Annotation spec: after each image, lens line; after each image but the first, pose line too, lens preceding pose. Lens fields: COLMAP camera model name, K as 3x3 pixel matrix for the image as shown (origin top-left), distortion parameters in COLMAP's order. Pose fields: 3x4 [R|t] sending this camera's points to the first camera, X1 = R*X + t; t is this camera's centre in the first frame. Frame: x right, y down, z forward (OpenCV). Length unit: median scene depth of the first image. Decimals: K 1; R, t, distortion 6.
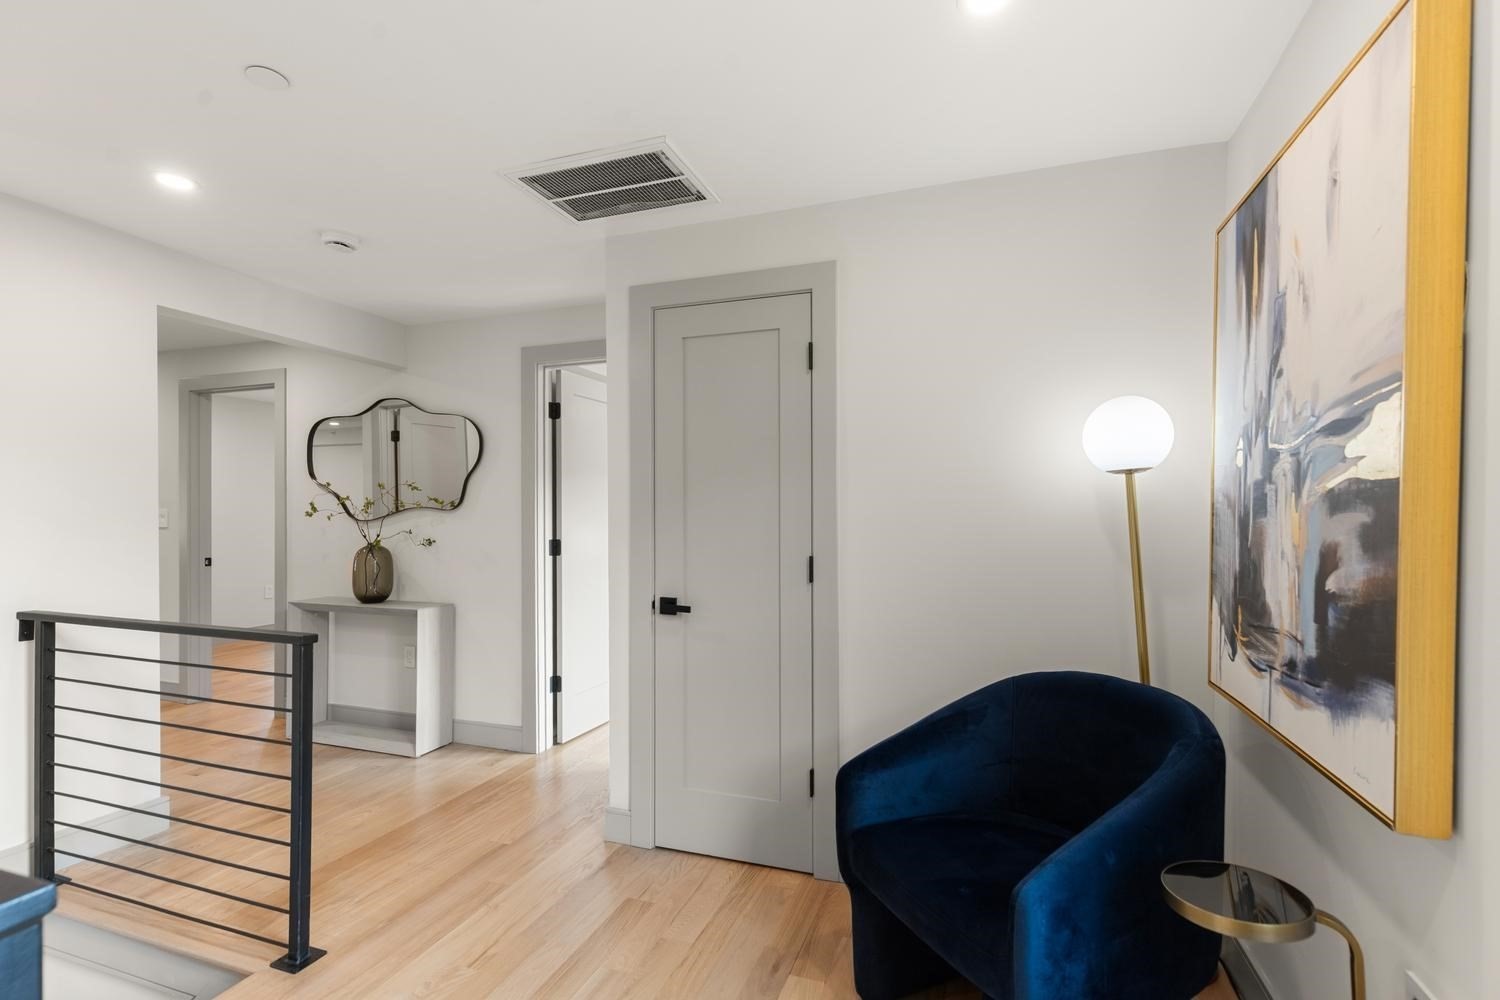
lens RADIAL K [[675.1, 0, 750.0], [0, 675.1, 511.0], [0, 0, 1]] dist [0.004479, -0.002074]
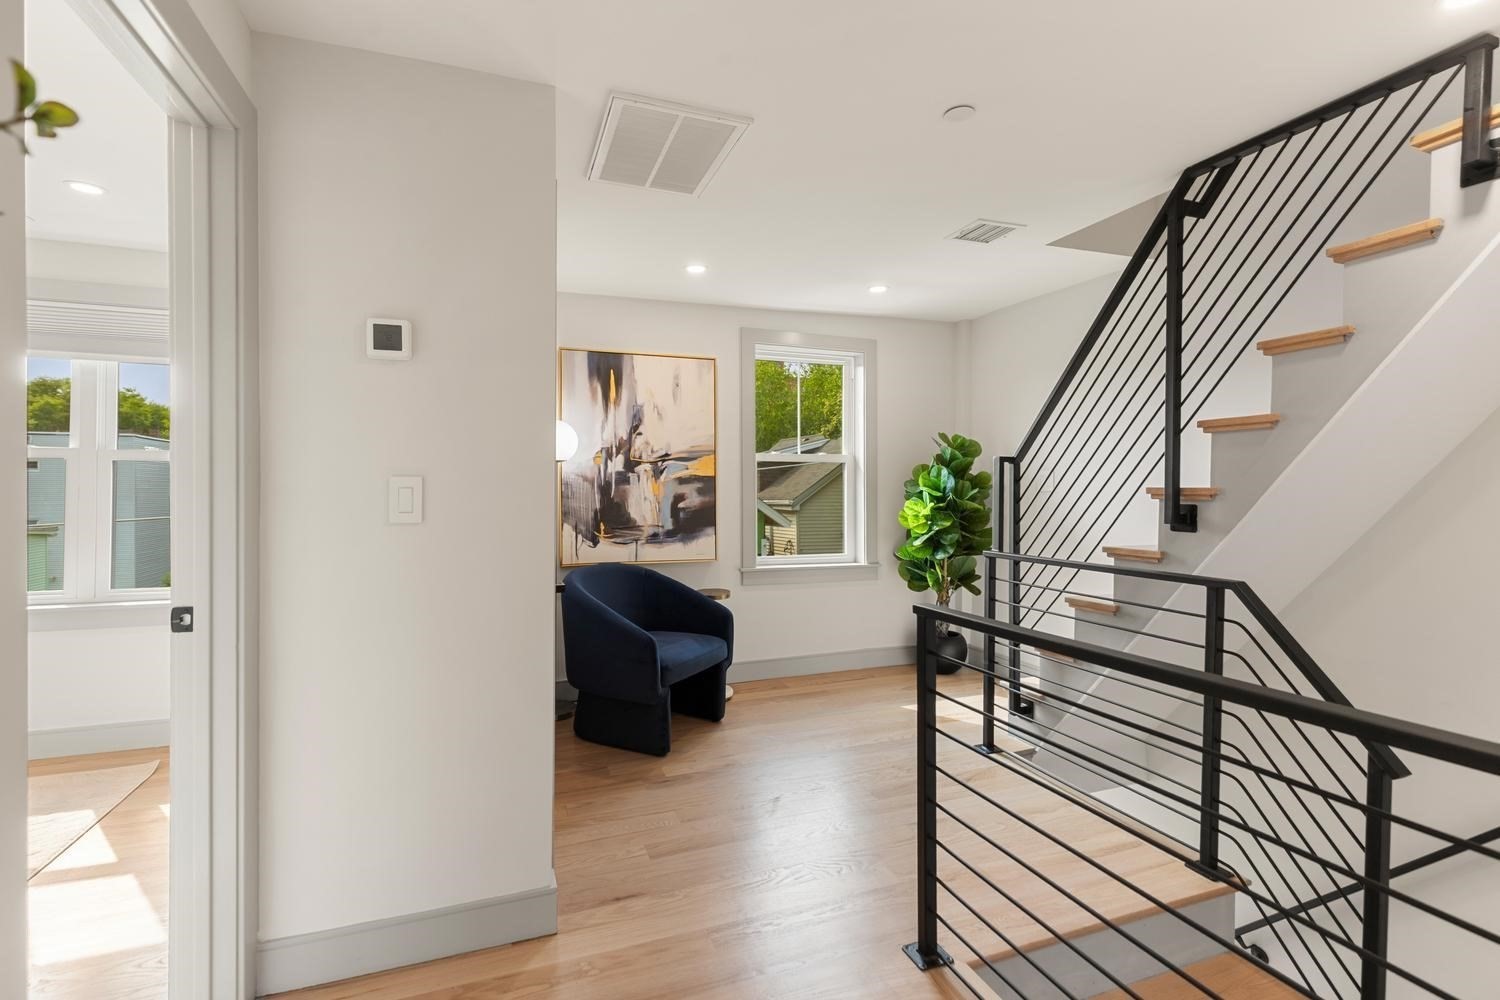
lens RADIAL K [[675.1, 0, 742.1], [0, 675.1, 503.4], [0, 0, 1]] dist [0.004479, -0.002074]
pose [[-0.630198, -0.010654, 0.776362, -1.744845], [-0.004687, 0.999940, 0.009918, 0.056838], [-0.776421, 0.002612, -0.630210, 2.574844]]
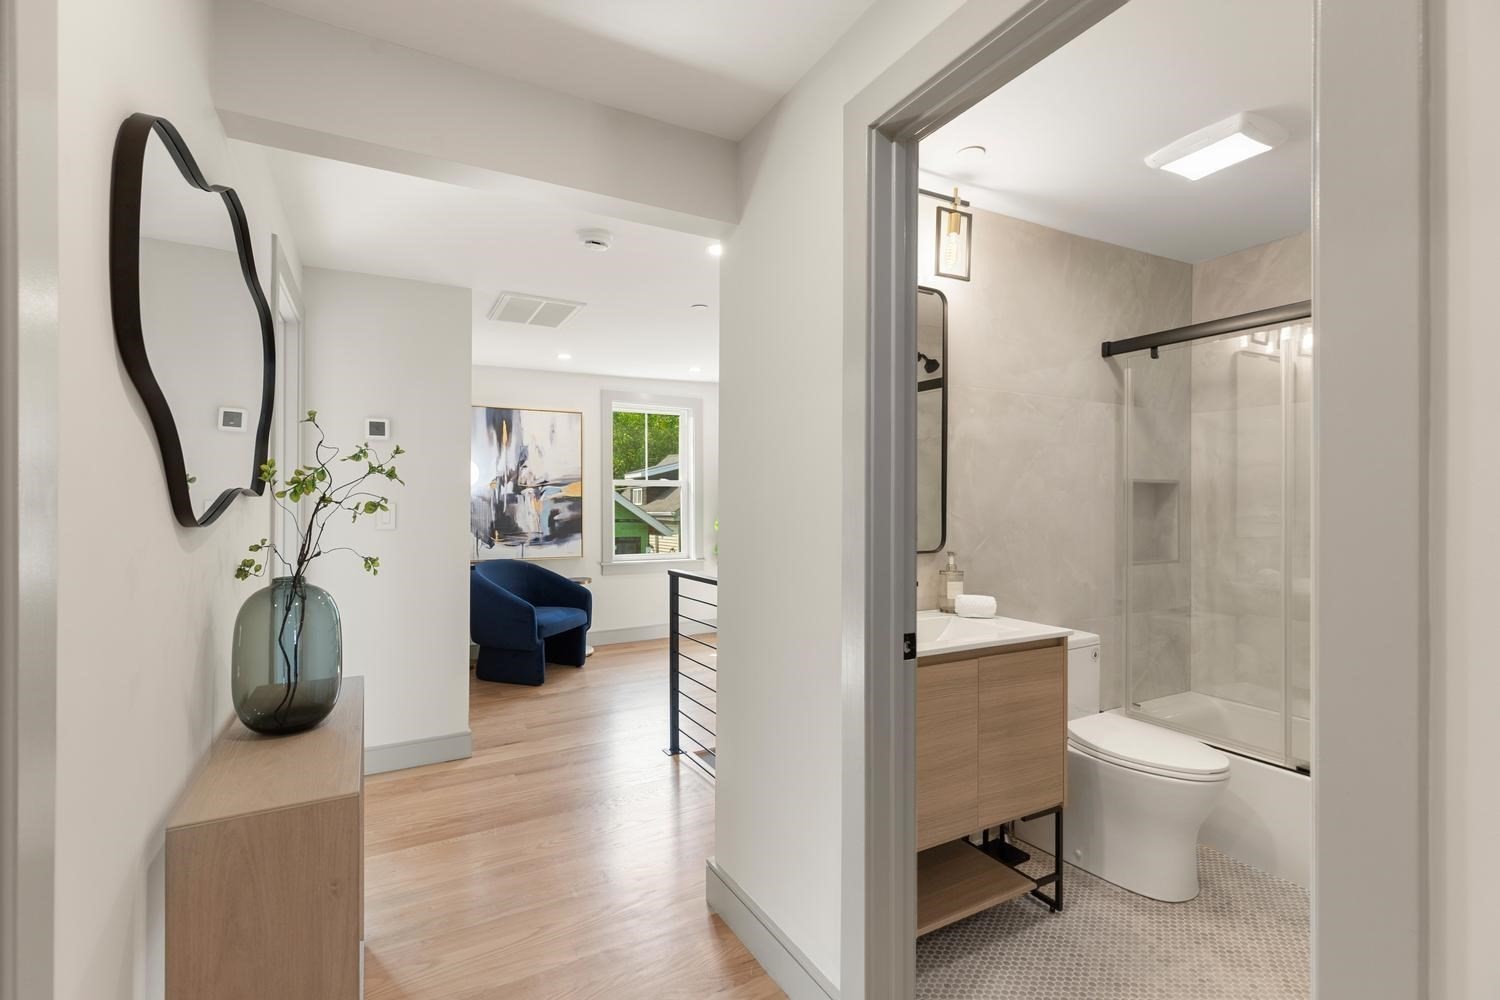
lens RADIAL K [[675.1, 0, 748.2], [0, 675.1, 501.5], [0, 0, 1]] dist [0.004479, -0.002074]
pose [[-0.743188, 0.004895, 0.669064, -2.921836], [-0.001588, 0.999958, -0.009080, 0.031383], [-0.669080, -0.007810, -0.743149, 3.203287]]
